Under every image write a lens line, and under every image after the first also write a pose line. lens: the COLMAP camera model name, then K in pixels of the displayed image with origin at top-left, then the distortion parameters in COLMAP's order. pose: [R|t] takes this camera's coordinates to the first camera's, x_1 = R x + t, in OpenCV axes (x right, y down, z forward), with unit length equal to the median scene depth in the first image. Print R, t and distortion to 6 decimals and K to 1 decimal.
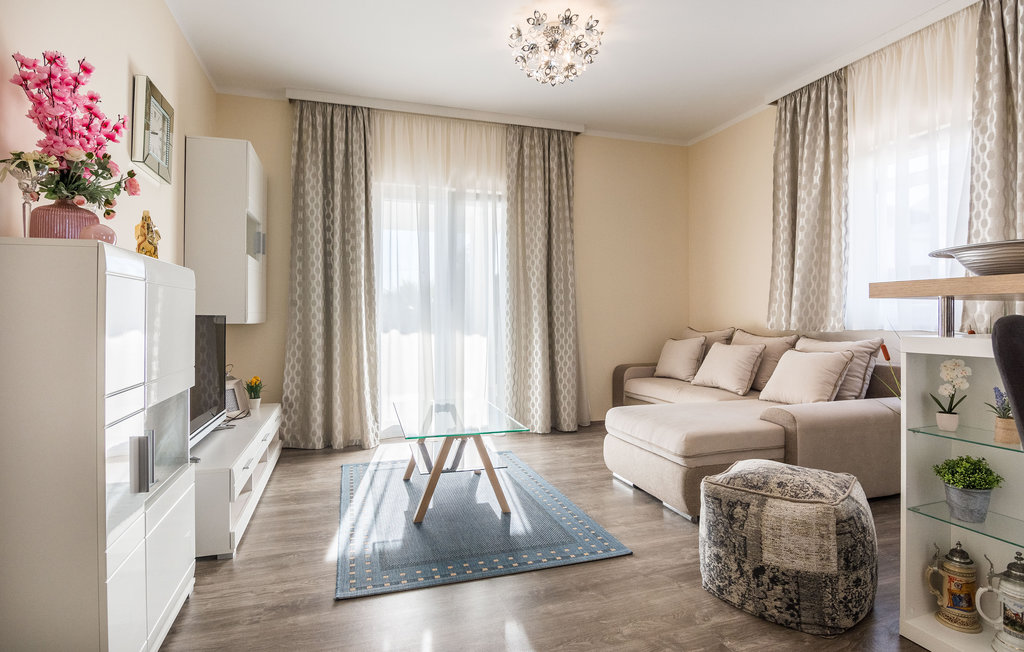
lens RADIAL K [[508.4, 0, 509.1], [0, 508.4, 309.9], [0, 0, 1]] dist [-0.020481, -0.001942]
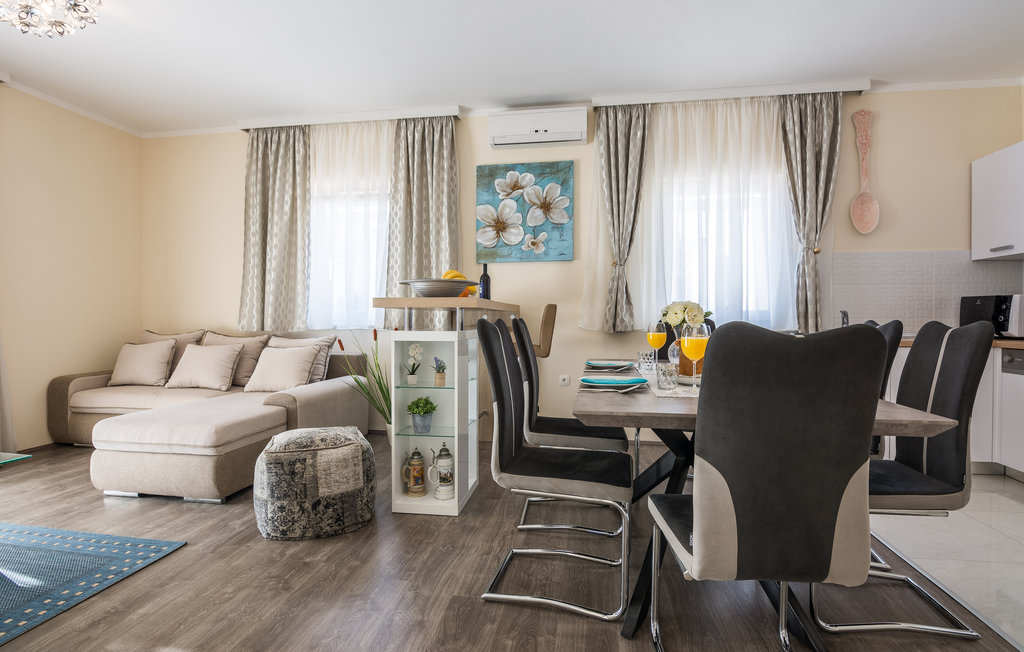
lens RADIAL K [[508.4, 0, 509.1], [0, 508.4, 309.9], [0, 0, 1]] dist [-0.020481, -0.001942]
pose [[0.450804, 0.016259, 0.892475, -0.345884], [-0.011786, 0.999855, -0.012261, -0.001326], [-0.892545, -0.004991, 0.450931, -0.063698]]
